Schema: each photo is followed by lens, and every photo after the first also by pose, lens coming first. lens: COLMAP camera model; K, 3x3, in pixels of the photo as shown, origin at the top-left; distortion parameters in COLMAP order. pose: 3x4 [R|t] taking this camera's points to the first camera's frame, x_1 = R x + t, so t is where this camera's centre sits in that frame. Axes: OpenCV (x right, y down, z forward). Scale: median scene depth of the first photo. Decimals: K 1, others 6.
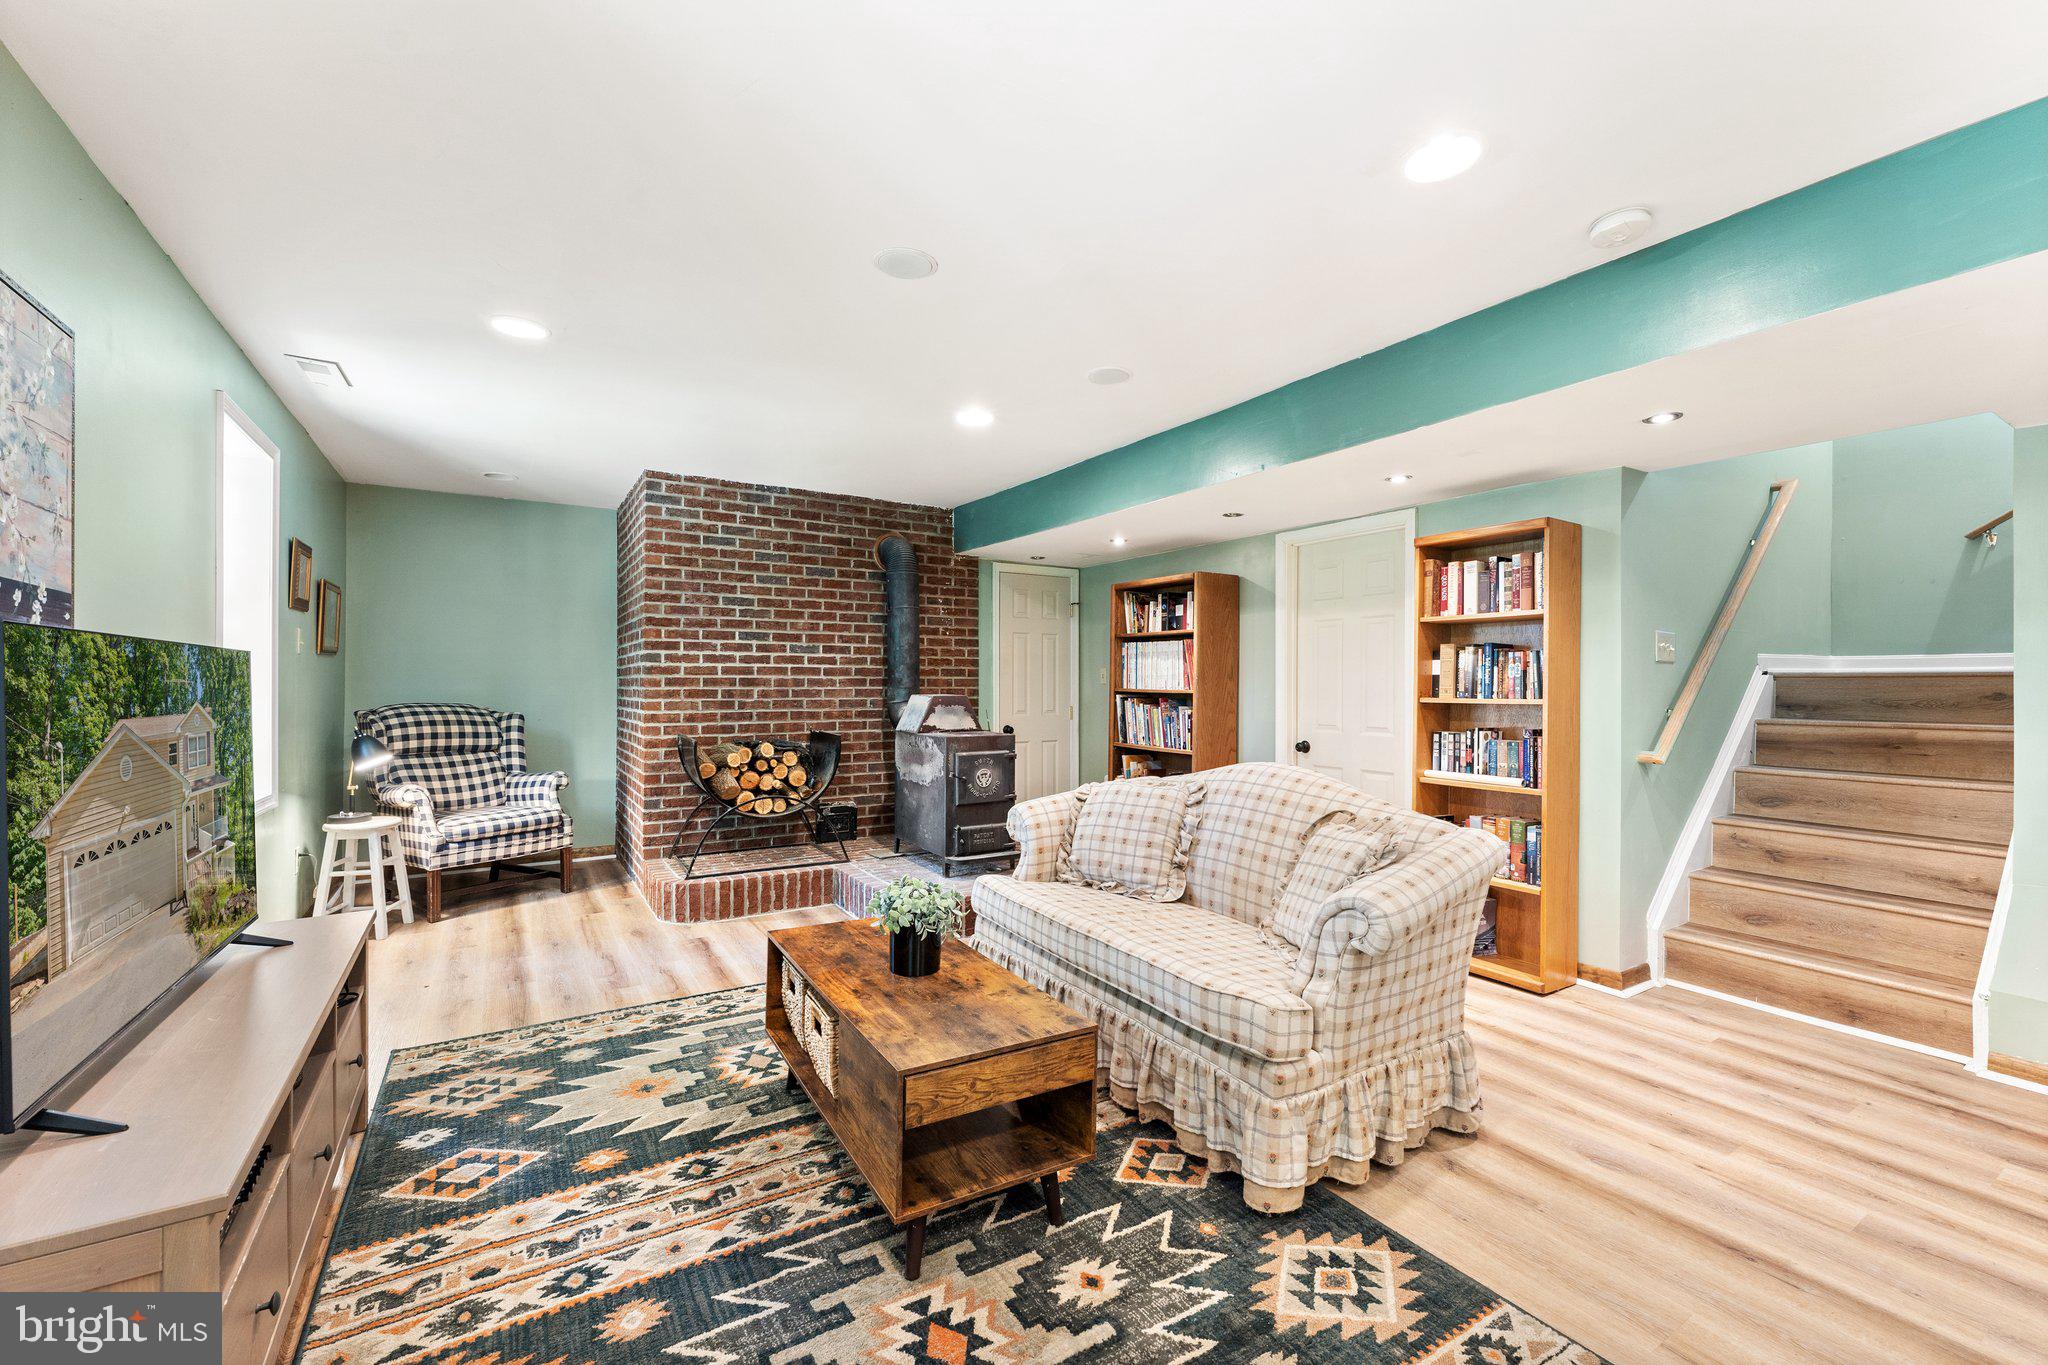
lens RADIAL K [[840.5, 0, 1023.0], [0, 840.5, 674.9], [0, 0, 1]] dist [-0.000518, -0.000244]
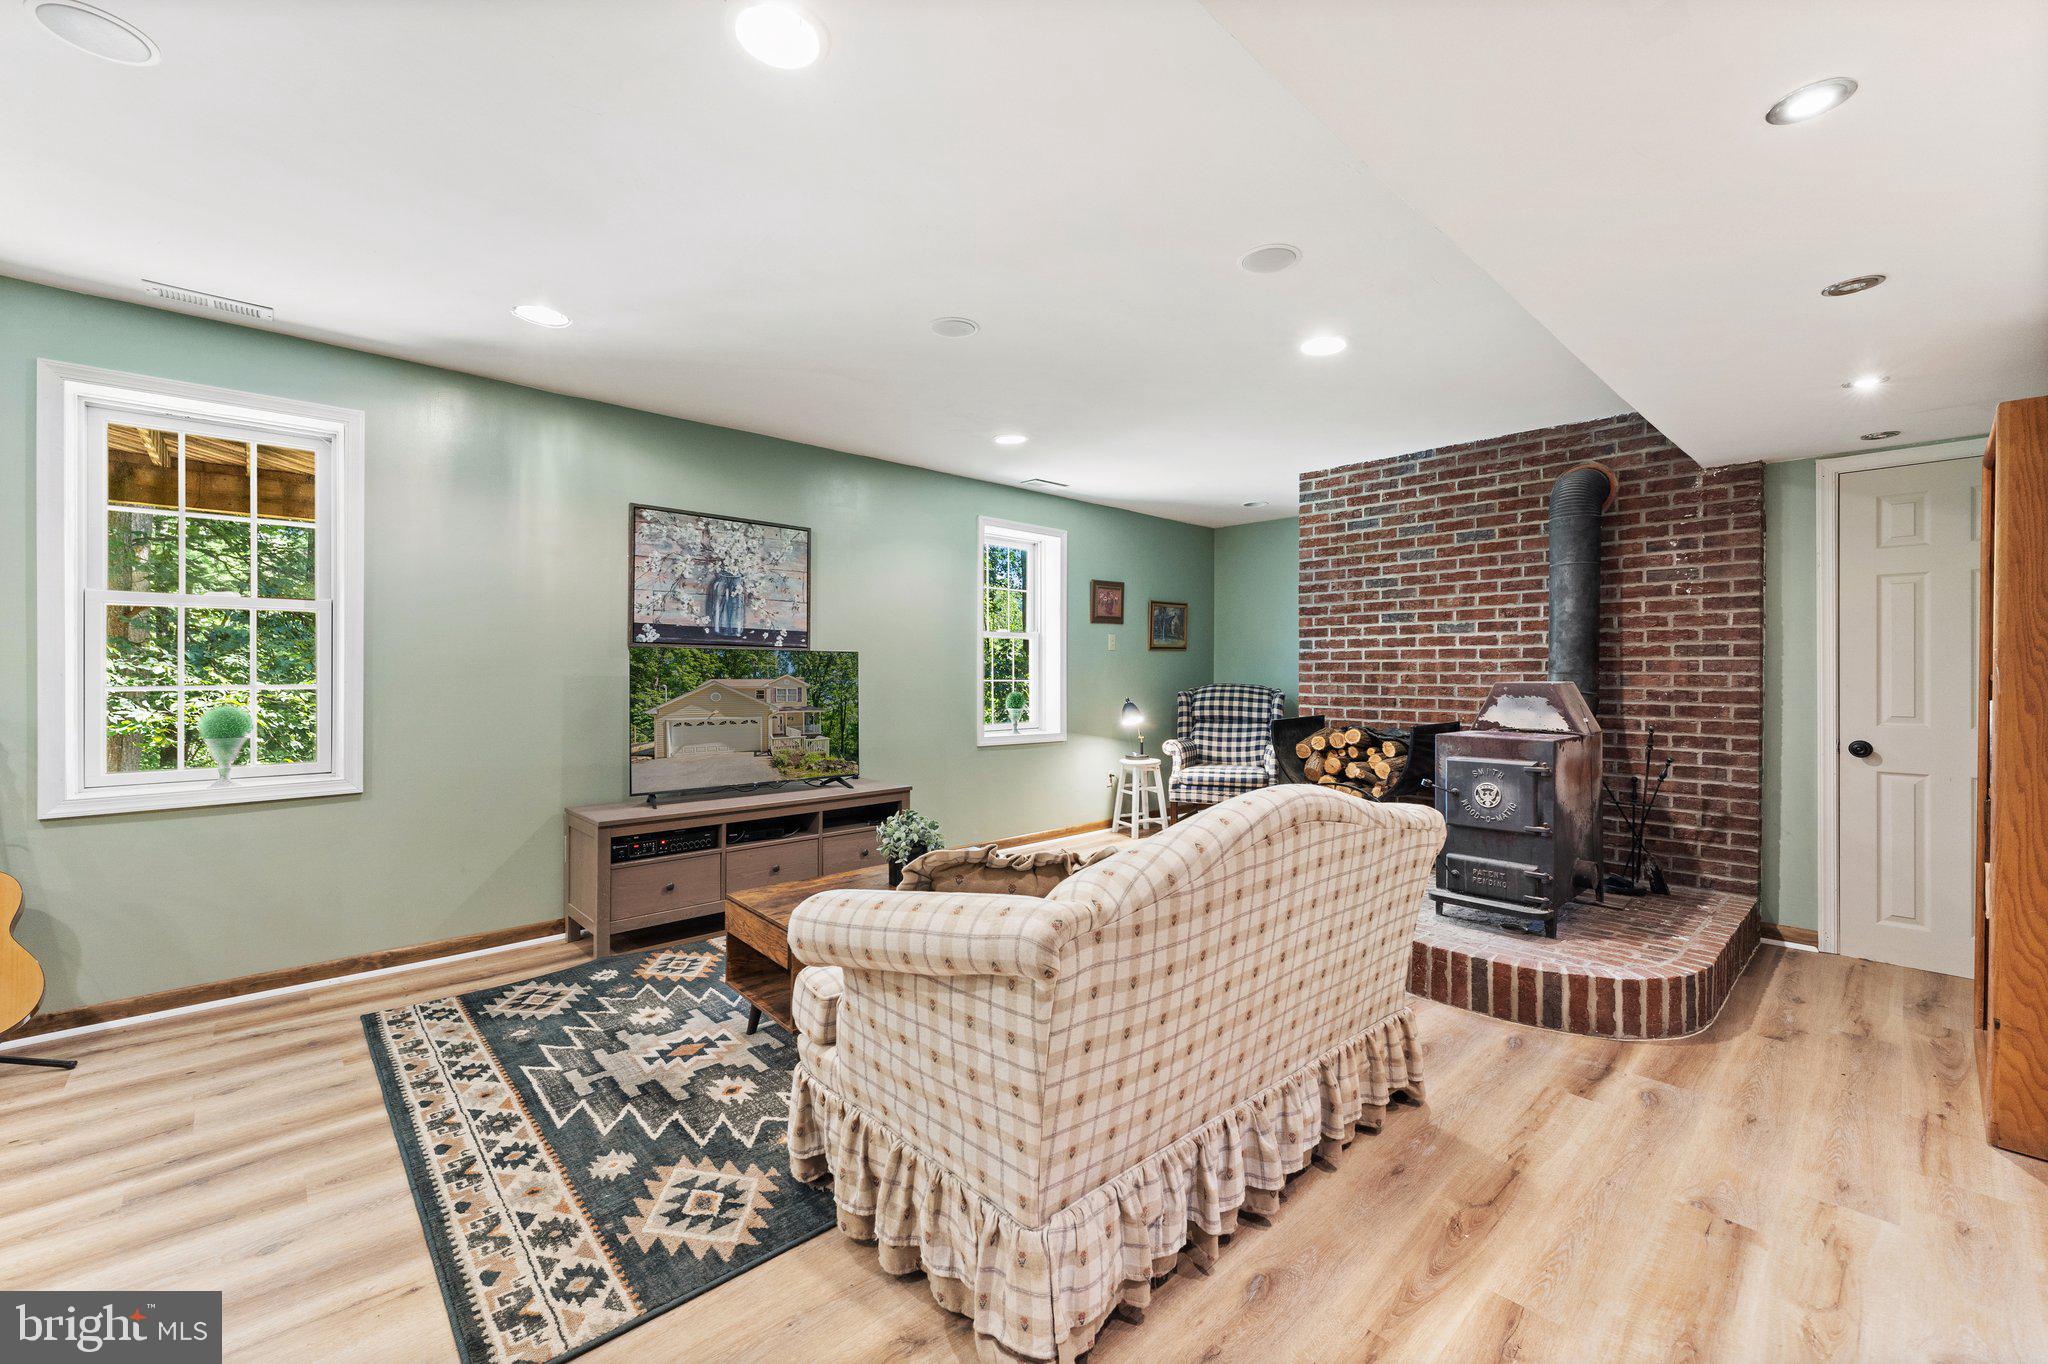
lens RADIAL K [[830.1, 0, 1020.6], [0, 830.1, 669.5], [0, 0, 1]] dist [0.001223, 0.000012]
pose [[0.192891, -0.003605, -0.981213, 0.540121], [0.009107, 0.999957, -0.001884, 0.010437], [0.981178, -0.008573, 0.192916, 0.427376]]
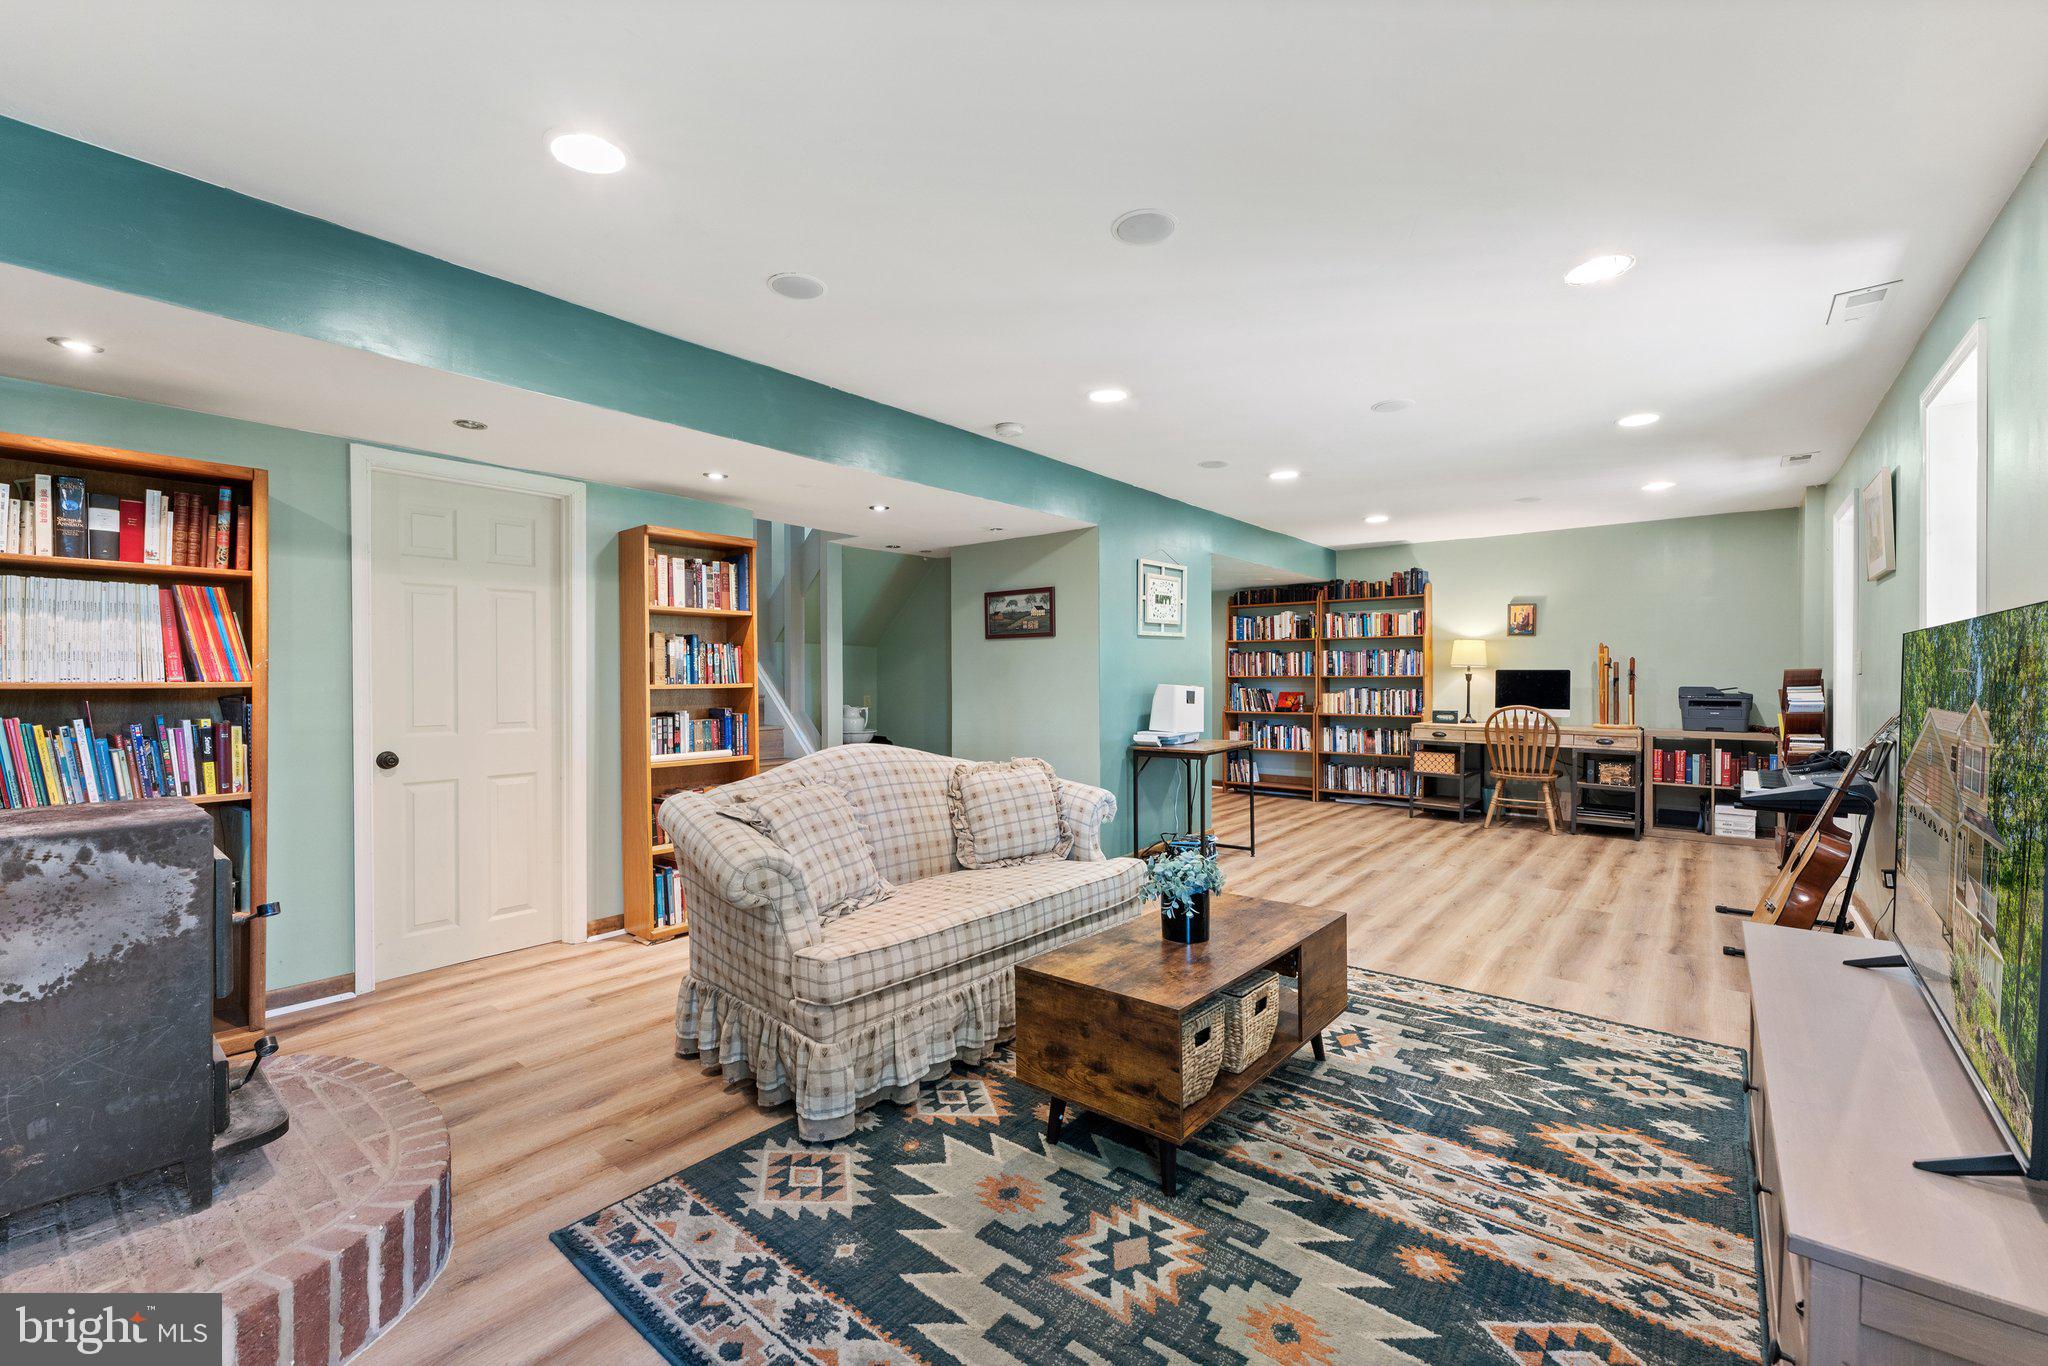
lens RADIAL K [[849.3, 0, 1021.8], [0, 849.3, 682.5], [0, 0, 1]] dist [0.000873, 0.000428]
pose [[-0.325960, -0.013261, 0.945291, -0.500119], [-0.012104, 0.999878, 0.009853, 0.007150], [-0.945306, -0.008230, -0.326080, 0.718877]]
